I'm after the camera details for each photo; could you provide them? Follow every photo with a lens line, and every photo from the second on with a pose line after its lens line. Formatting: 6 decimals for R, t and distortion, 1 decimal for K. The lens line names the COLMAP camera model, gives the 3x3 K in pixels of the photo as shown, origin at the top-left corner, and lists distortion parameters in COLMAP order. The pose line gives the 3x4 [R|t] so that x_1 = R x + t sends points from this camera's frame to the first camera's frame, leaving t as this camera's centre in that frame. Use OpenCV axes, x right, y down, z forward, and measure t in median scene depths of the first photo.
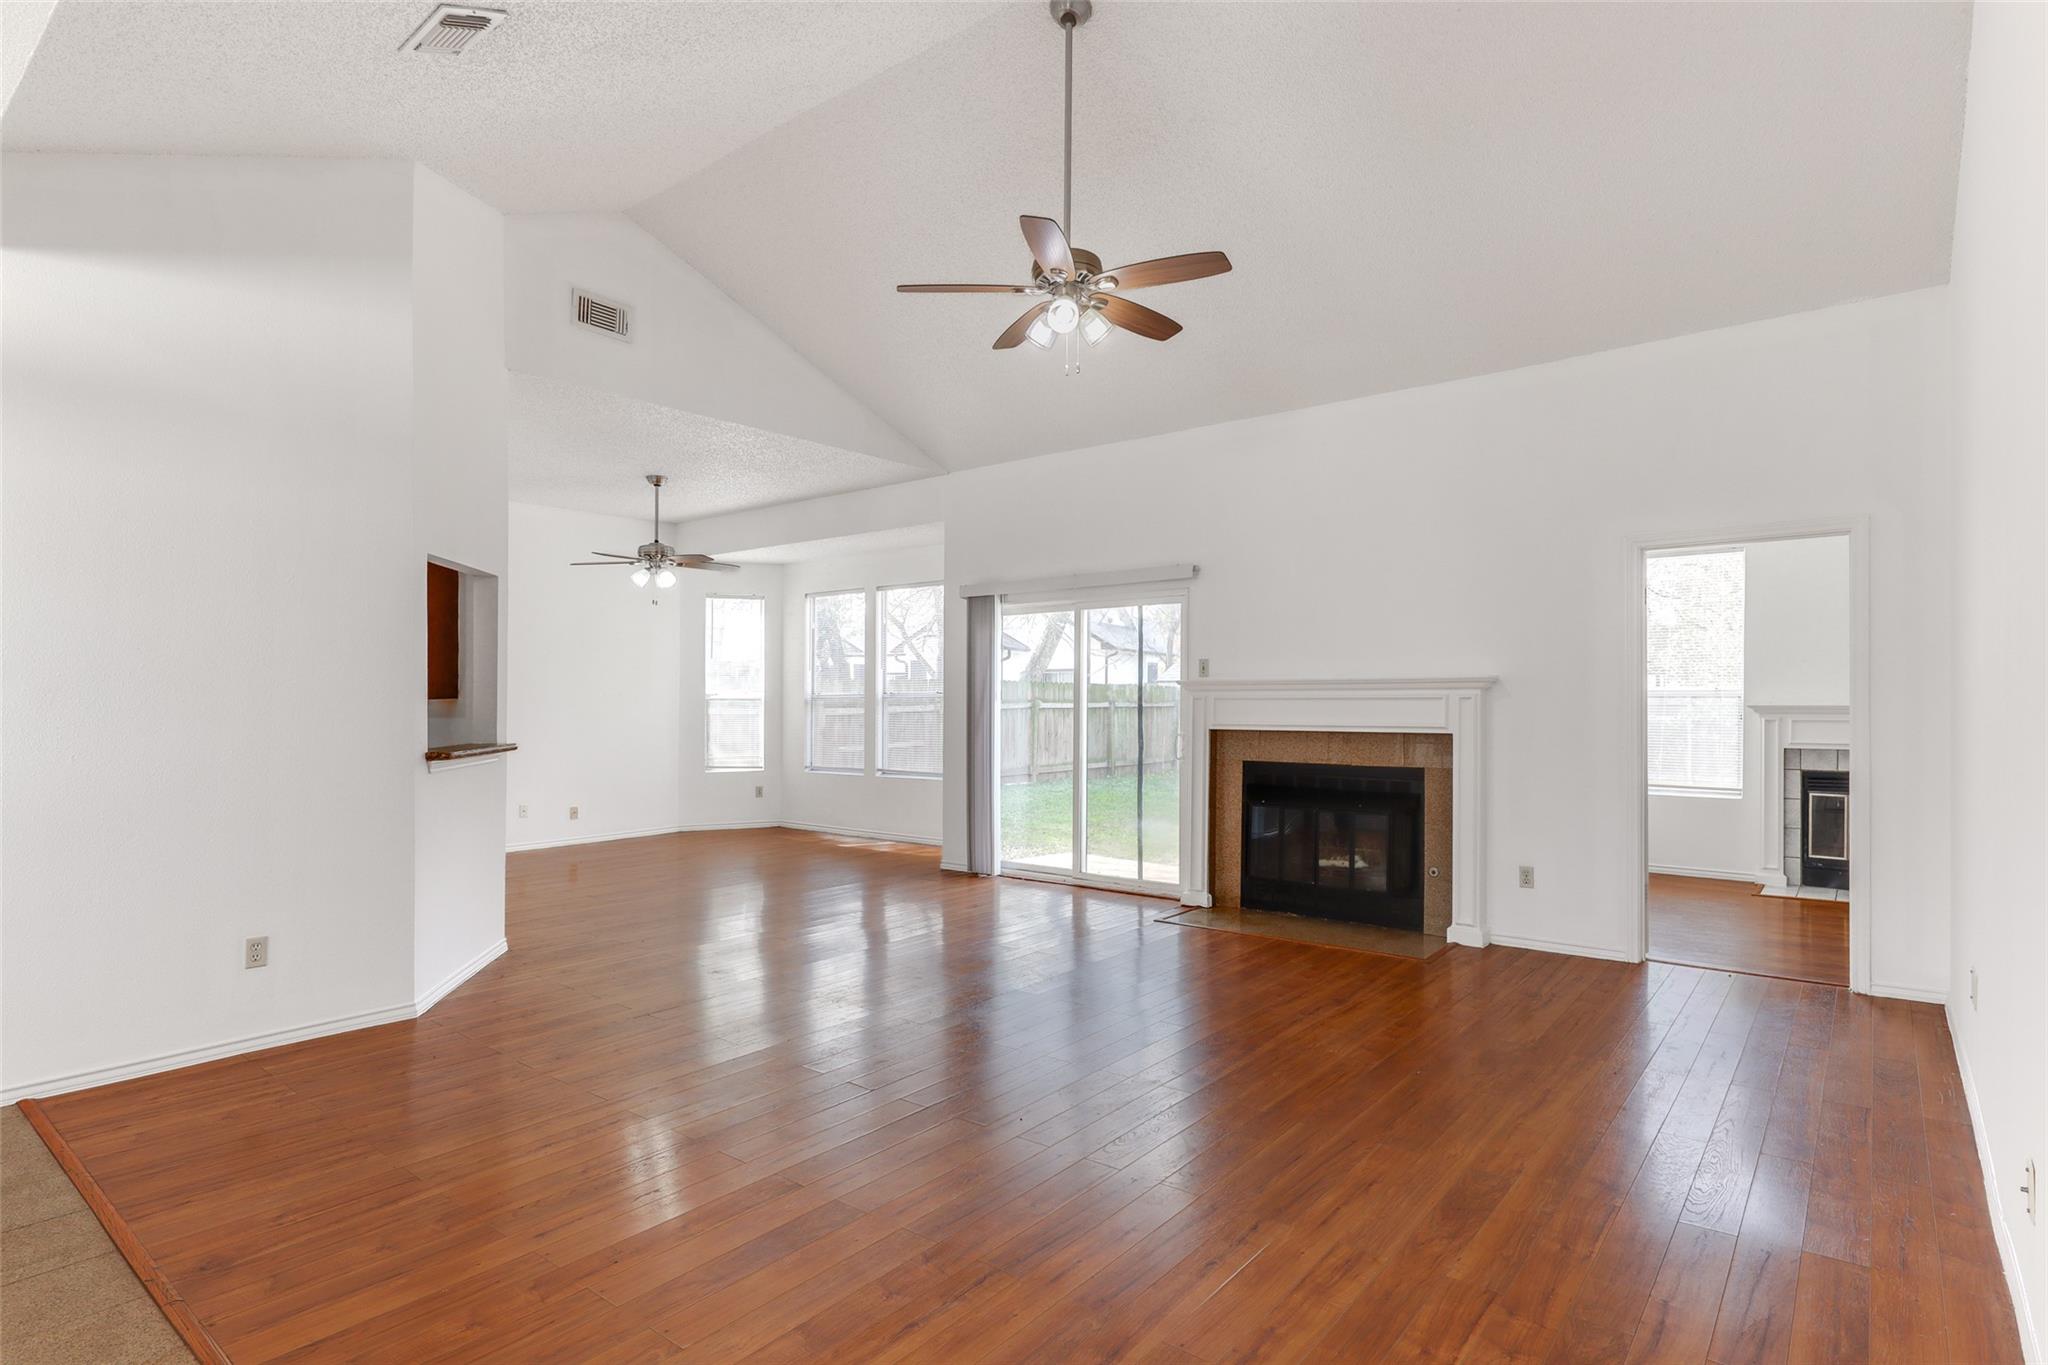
lens RADIAL K [[1055.2, 0, 1028.1], [0, 1055.2, 711.5], [0, 0, 1]] dist [0.000716, 0.000020]
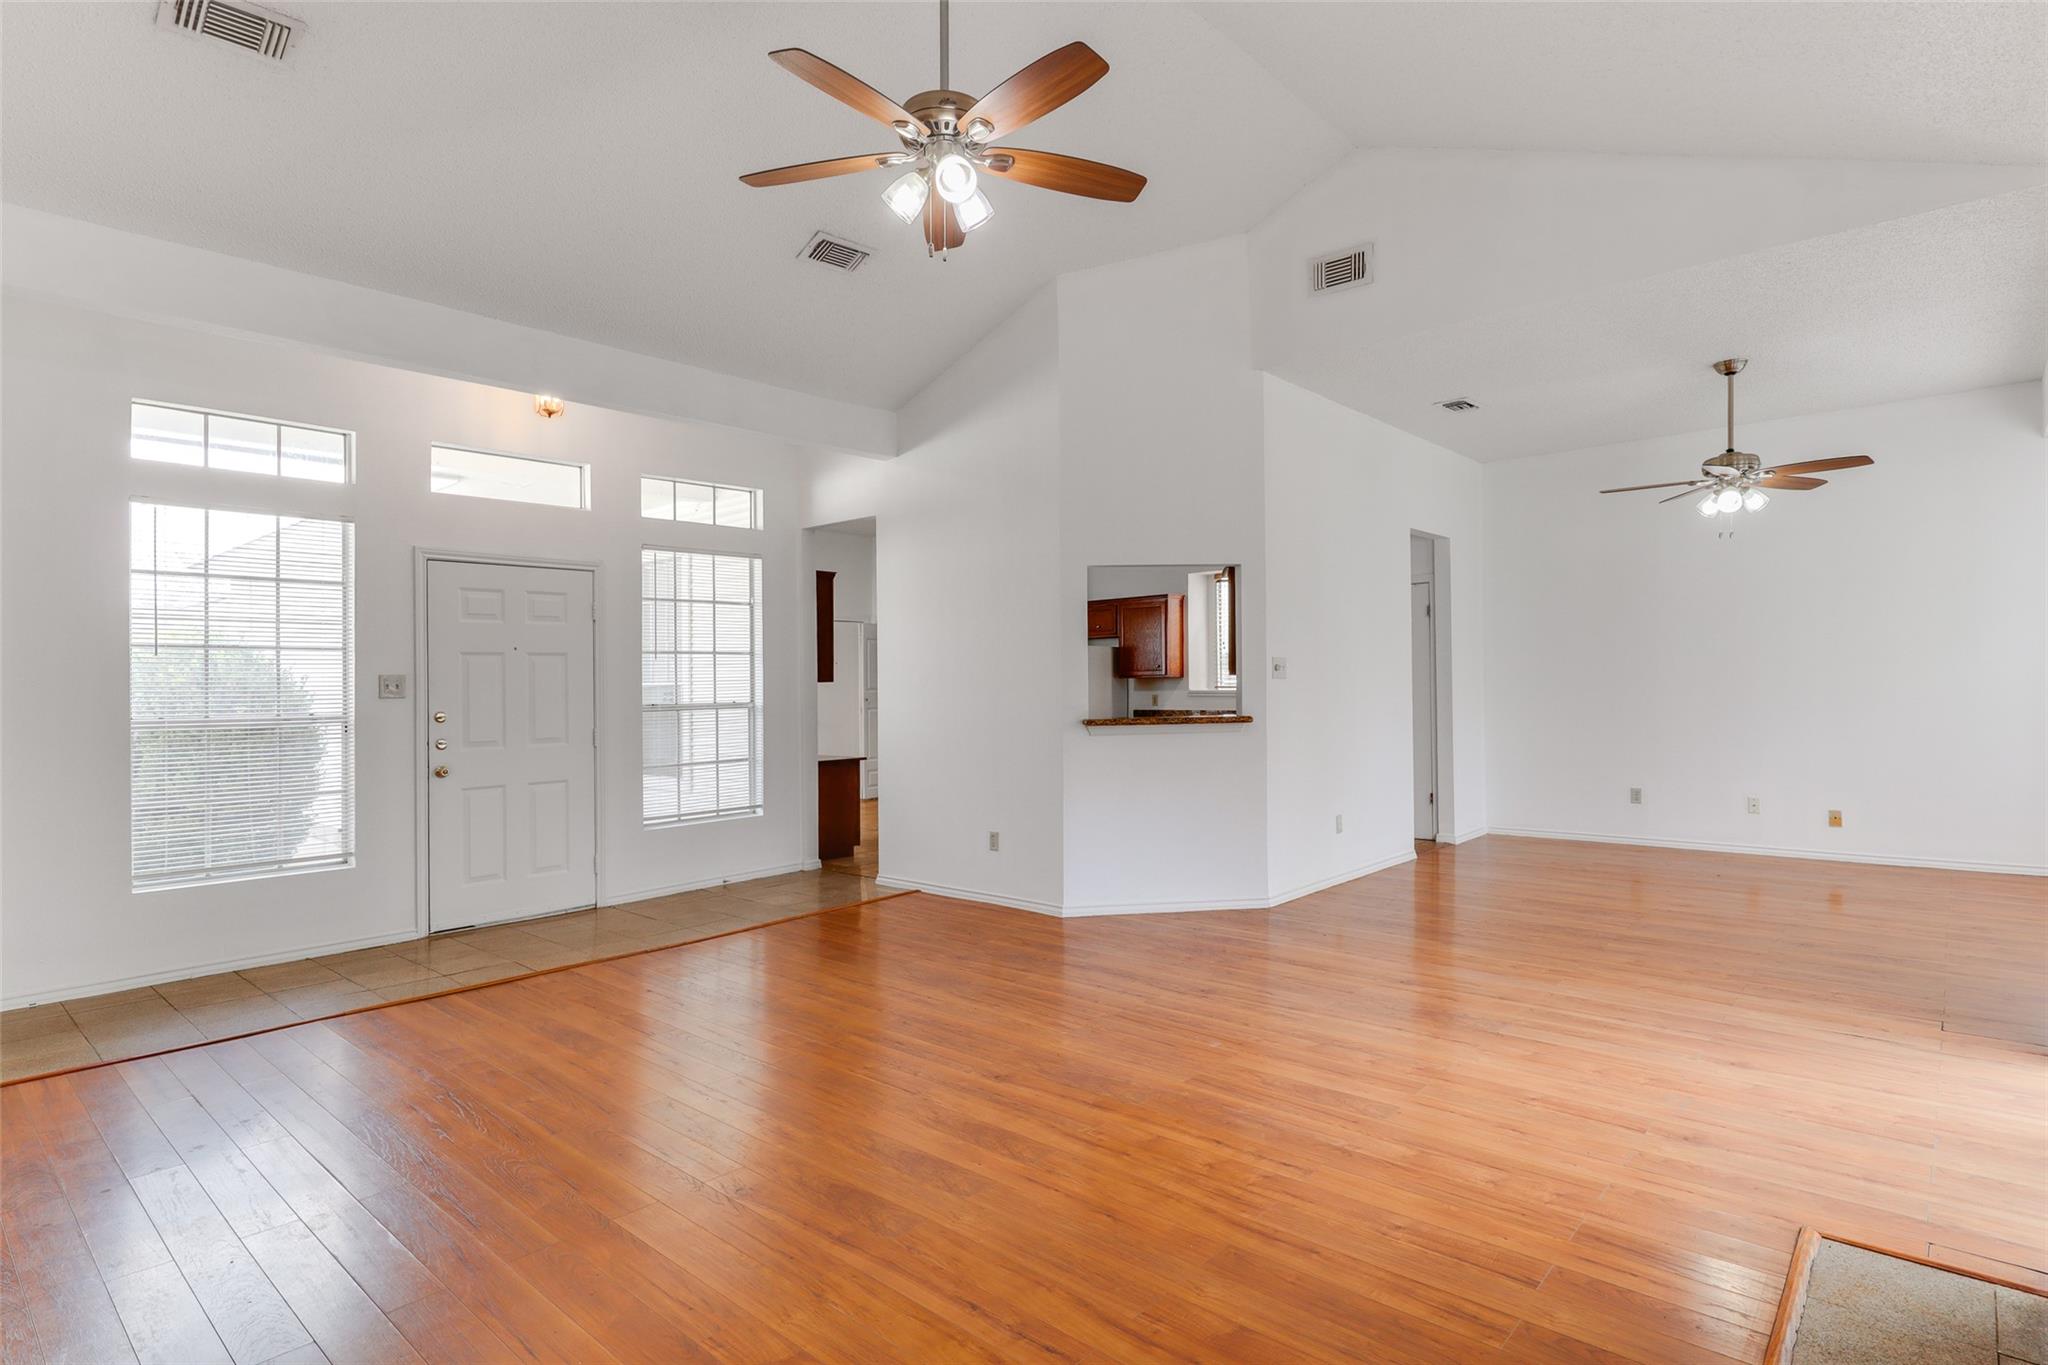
lens RADIAL K [[1046.4, 0, 1024.0], [0, 1046.4, 682.5], [0, 0, 1]] dist [0.000580, 0.000132]
pose [[-0.058339, 0.005448, -0.998282, 0.312721], [0.004413, 0.999977, 0.005200, -0.005951], [0.998287, -0.004102, -0.058362, 0.433463]]
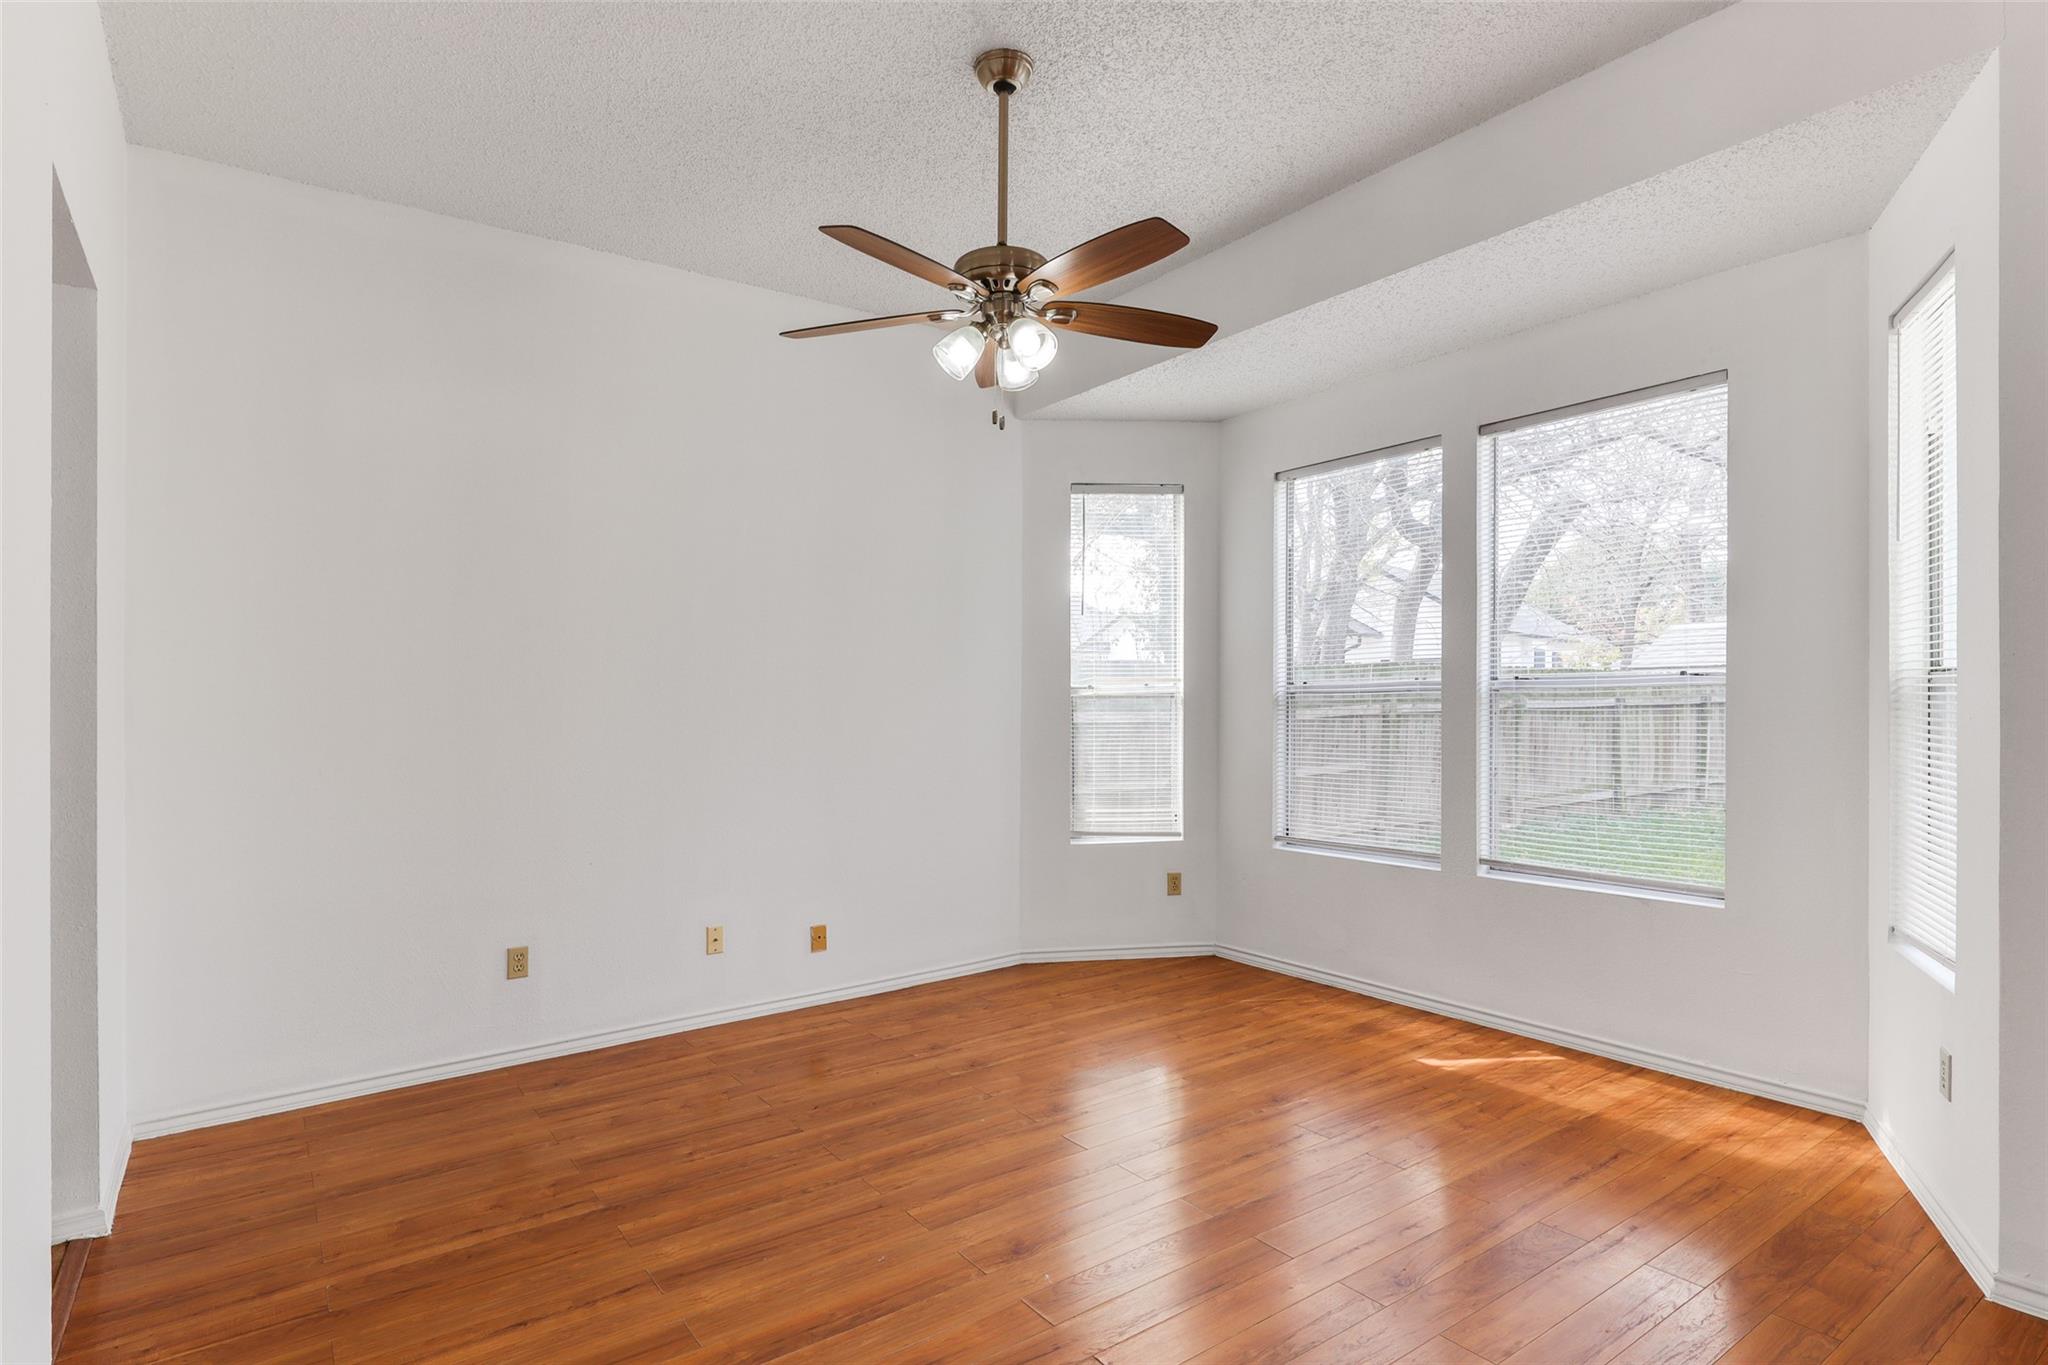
lens RADIAL K [[1055.2, 0, 1028.1], [0, 1055.2, 711.5], [0, 0, 1]] dist [0.000716, 0.000020]
pose [[0.966274, -0.004925, -0.257469, -0.198062], [0.005173, 0.999987, 0.000283, -0.005194], [0.257464, -0.001605, 0.966287, 0.517995]]
